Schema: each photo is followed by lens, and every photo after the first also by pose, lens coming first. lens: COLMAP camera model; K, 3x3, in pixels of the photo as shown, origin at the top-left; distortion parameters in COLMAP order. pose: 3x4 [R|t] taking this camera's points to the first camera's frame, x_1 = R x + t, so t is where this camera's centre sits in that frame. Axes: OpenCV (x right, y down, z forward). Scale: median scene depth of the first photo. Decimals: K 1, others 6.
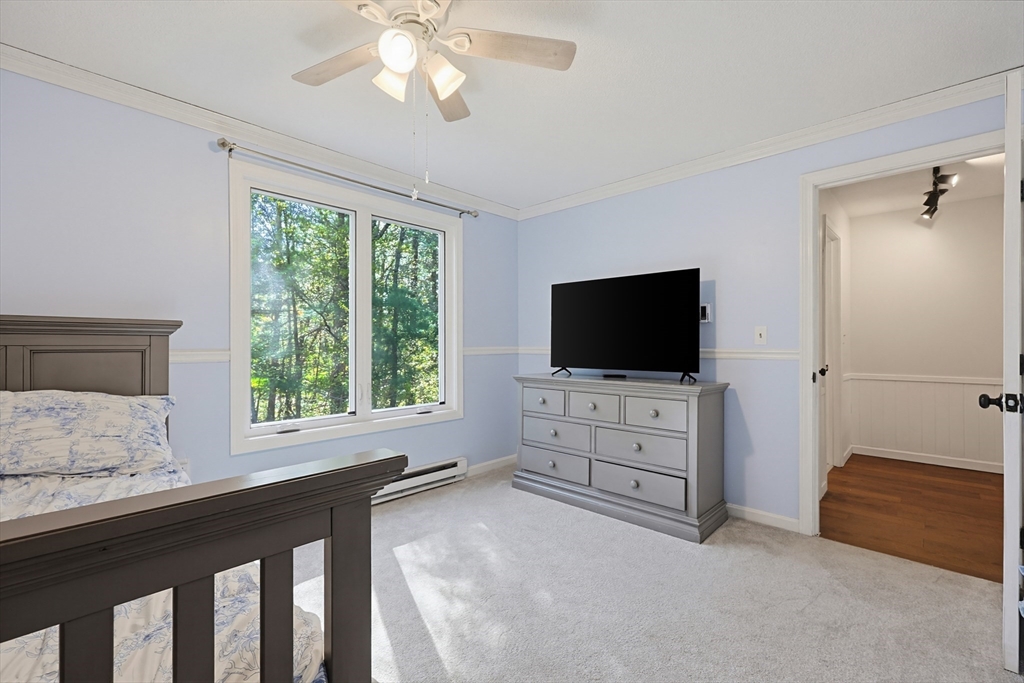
lens RADIAL K [[445.9, 0, 507.0], [0, 445.9, 338.9], [0, 0, 1]] dist [-0.001115, 0.000037]
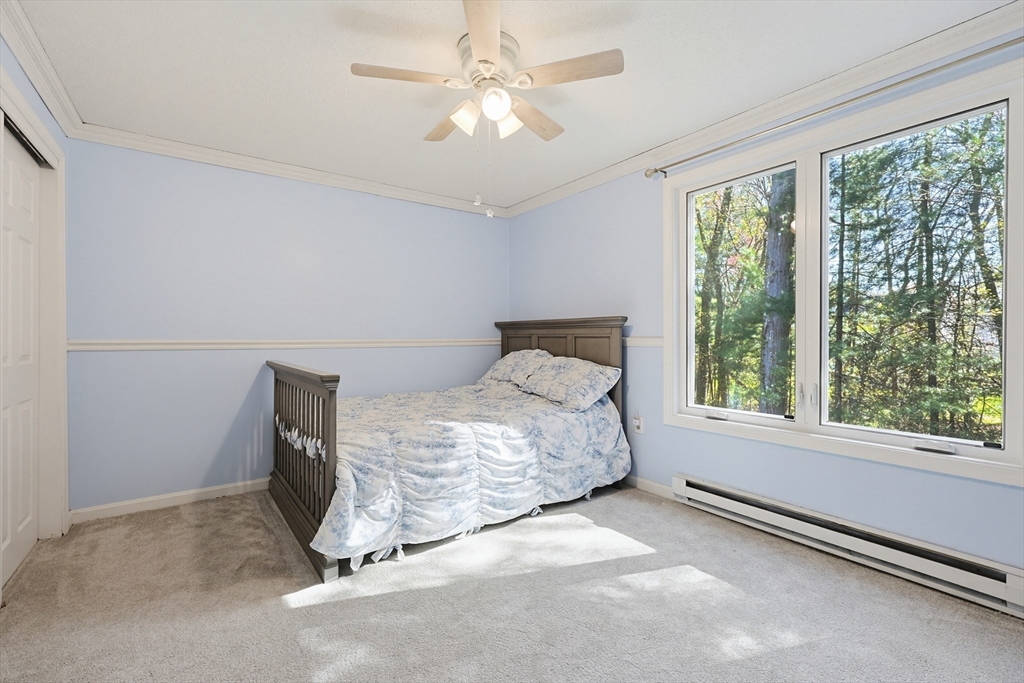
lens RADIAL K [[445.9, 0, 507.0], [0, 445.9, 338.9], [0, 0, 1]] dist [-0.001115, 0.000037]
pose [[-0.179368, 0.008586, -0.983745, 0.539302], [0.010678, 0.999920, 0.006781, 0.011281], [0.983724, -0.009288, -0.179445, 0.643032]]
